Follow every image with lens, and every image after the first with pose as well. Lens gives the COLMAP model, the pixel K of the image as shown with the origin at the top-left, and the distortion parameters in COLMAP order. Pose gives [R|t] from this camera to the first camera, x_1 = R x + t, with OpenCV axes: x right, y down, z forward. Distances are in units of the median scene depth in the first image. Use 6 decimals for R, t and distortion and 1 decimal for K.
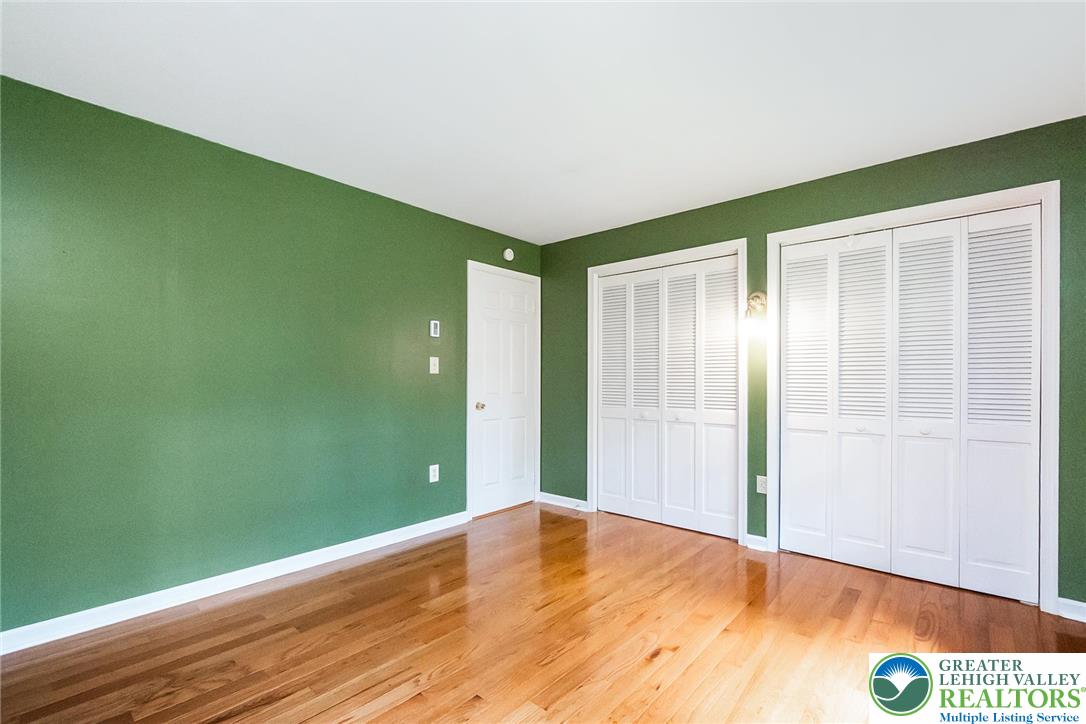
lens RADIAL K [[491.8, 0, 550.7], [0, 491.8, 385.4], [0, 0, 1]] dist [0.005460, 0.000482]
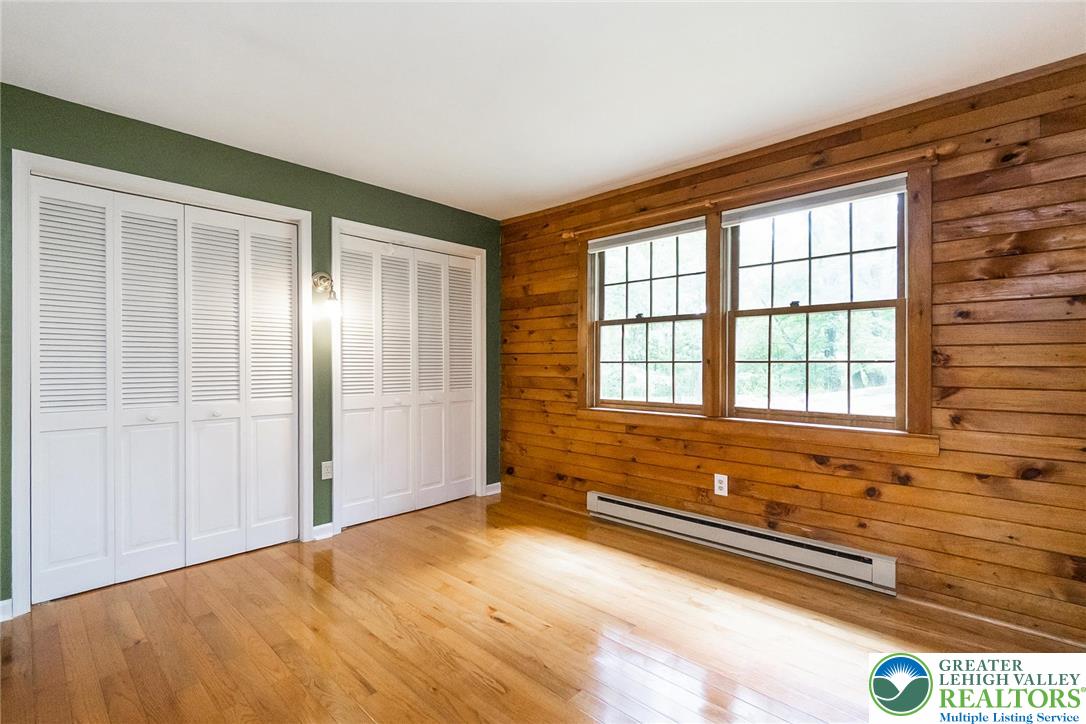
lens RADIAL K [[491.8, 0, 545.7], [0, 491.8, 360.3], [0, 0, 1]] dist [0.005460, 0.000482]
pose [[0.041496, -0.001365, 0.999138, -0.530088], [0.006912, 0.999976, 0.001080, -0.014636], [-0.999115, 0.006861, 0.041505, 0.521673]]
